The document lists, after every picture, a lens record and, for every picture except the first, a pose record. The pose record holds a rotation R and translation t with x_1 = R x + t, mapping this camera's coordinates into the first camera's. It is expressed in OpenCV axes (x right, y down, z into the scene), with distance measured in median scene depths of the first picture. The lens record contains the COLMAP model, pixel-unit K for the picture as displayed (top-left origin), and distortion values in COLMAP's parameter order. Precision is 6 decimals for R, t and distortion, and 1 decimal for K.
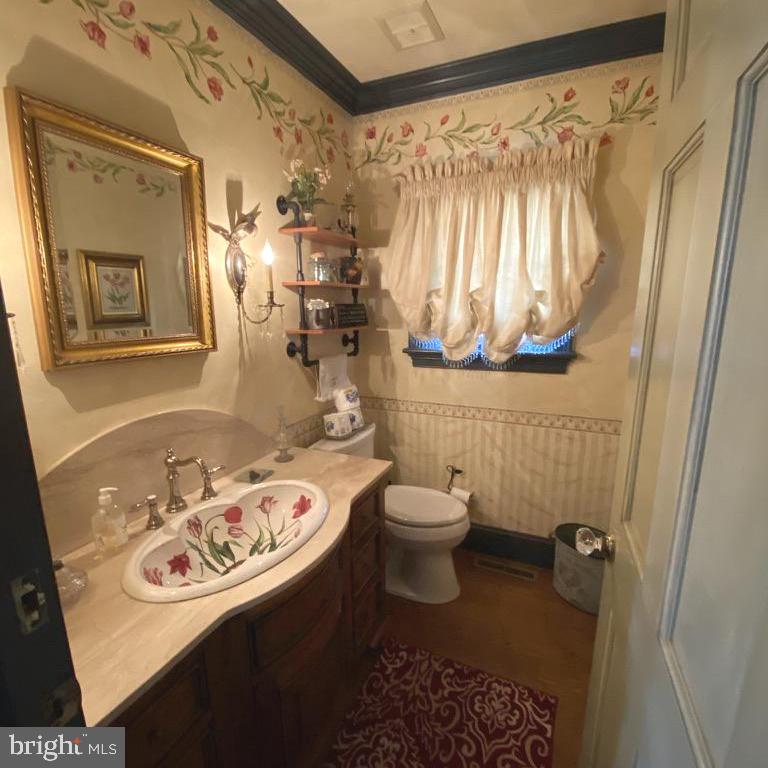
lens RADIAL K [[416.3, 0, 382.5], [0, 416.3, 411.2], [0, 0, 1]] dist [-0.079932, -0.001400]
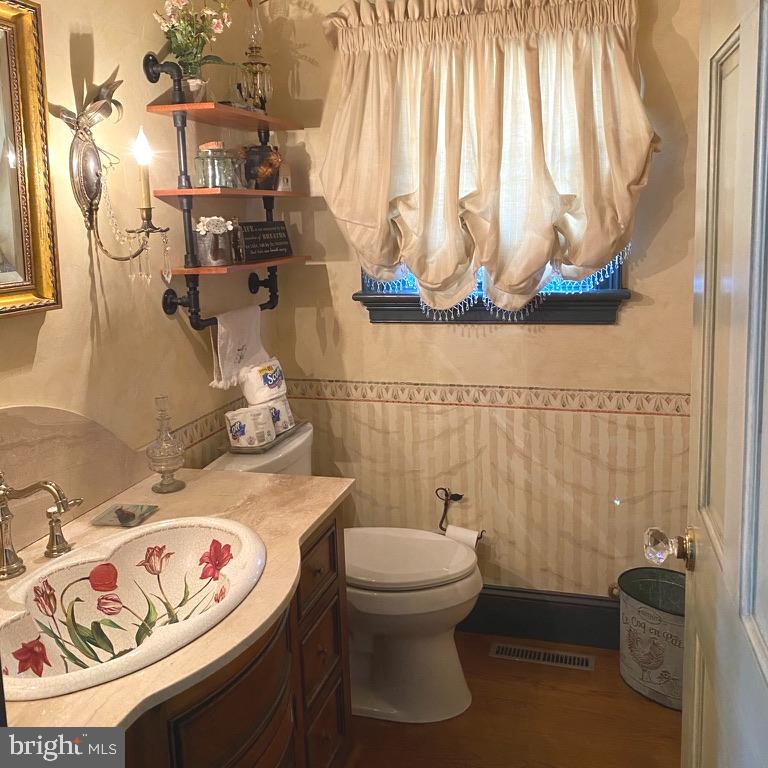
lens RADIAL K [[926.5, 0, 384.0], [0, 926.5, 384.0], [0, 0, 1]] dist [-0.231988, 0.080718]
pose [[0.985913, -0.049975, 0.159621, -0.133055], [0.059481, 0.996694, -0.055344, 0.057612], [-0.156327, 0.064059, 0.985626, -0.322036]]
